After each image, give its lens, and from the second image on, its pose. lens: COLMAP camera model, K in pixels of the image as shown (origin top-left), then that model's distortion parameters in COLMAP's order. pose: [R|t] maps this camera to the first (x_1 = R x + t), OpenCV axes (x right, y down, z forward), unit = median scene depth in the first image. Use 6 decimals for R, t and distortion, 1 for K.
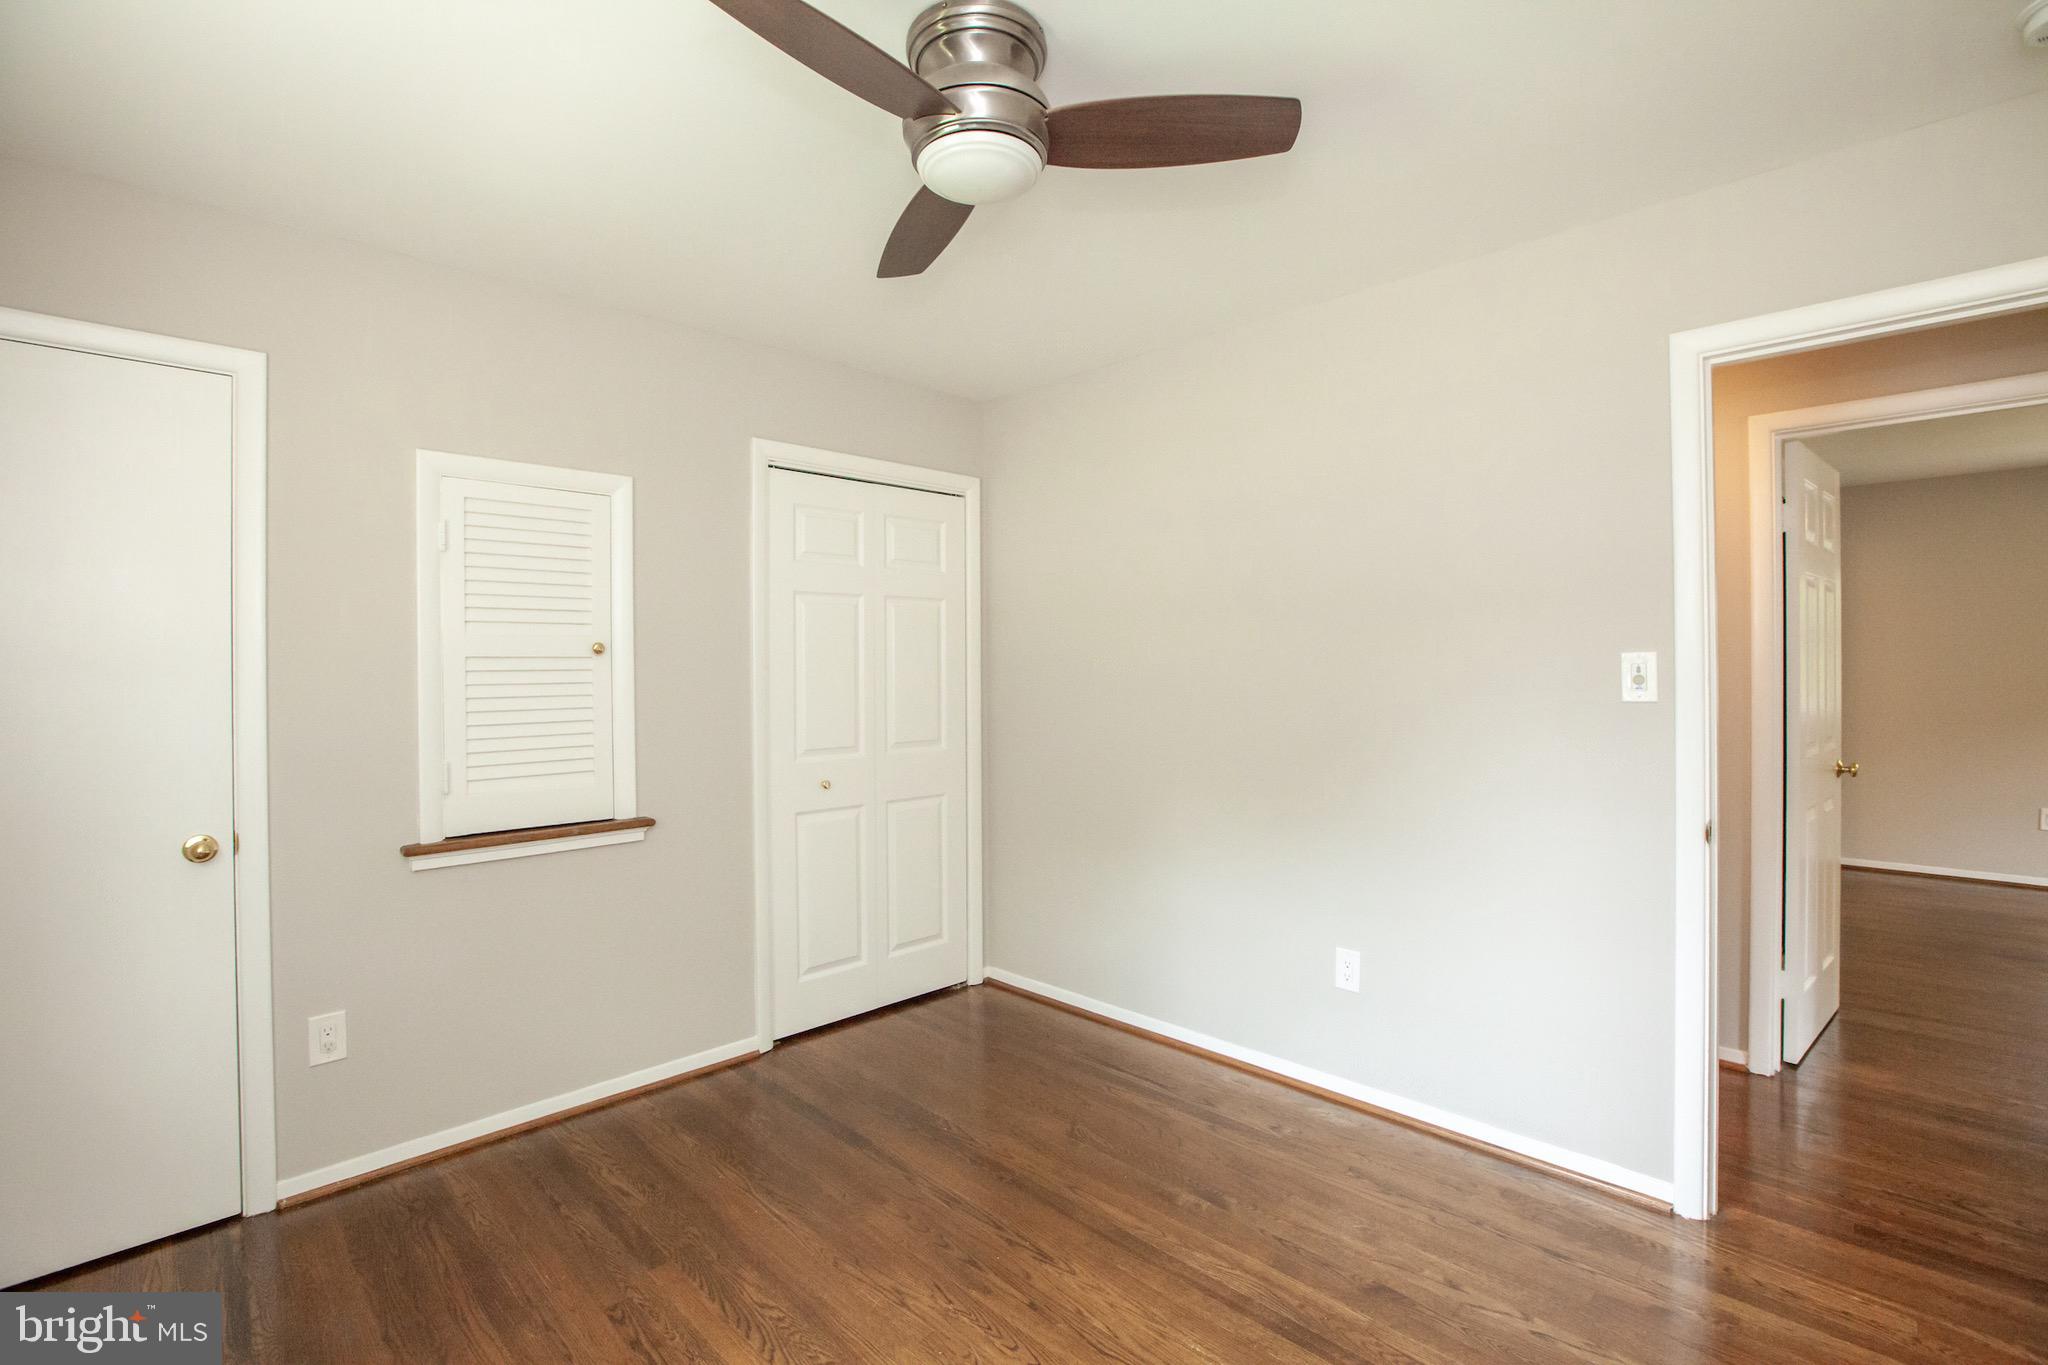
lens RADIAL K [[933.7, 0, 1022.7], [0, 933.7, 664.0], [0, 0, 1]] dist [-0.056953, 0.022398]
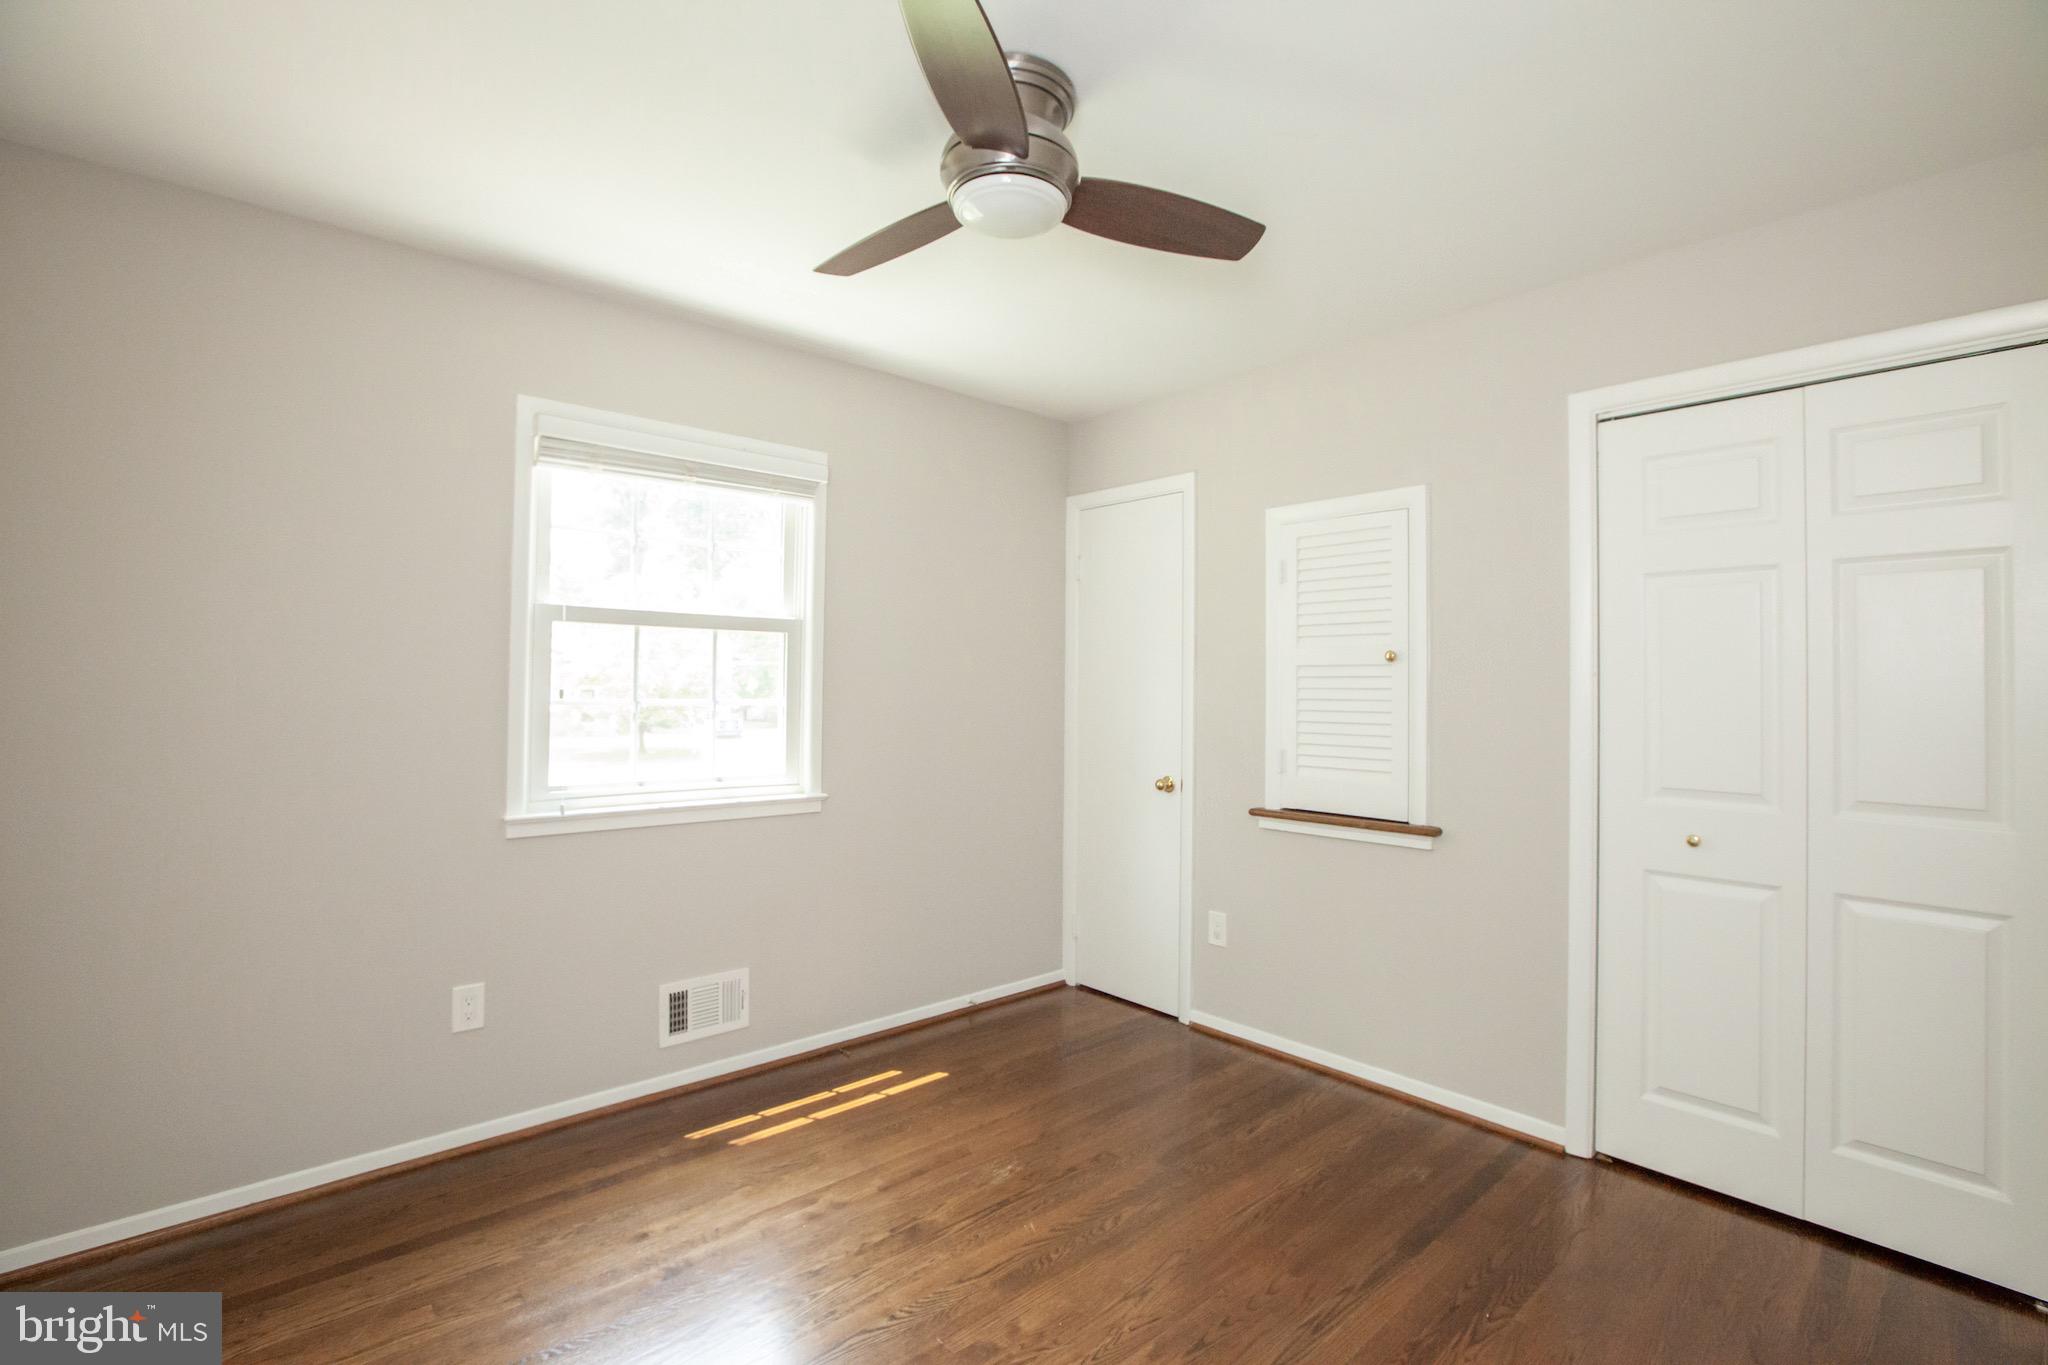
lens RADIAL K [[933.7, 0, 1022.7], [0, 933.7, 664.0], [0, 0, 1]] dist [-0.056953, 0.022398]
pose [[-0.061400, -0.012769, -0.998032, 0.667774], [-0.001123, 0.999918, -0.012724, 0.006264], [0.998113, 0.000339, -0.061410, 0.699958]]
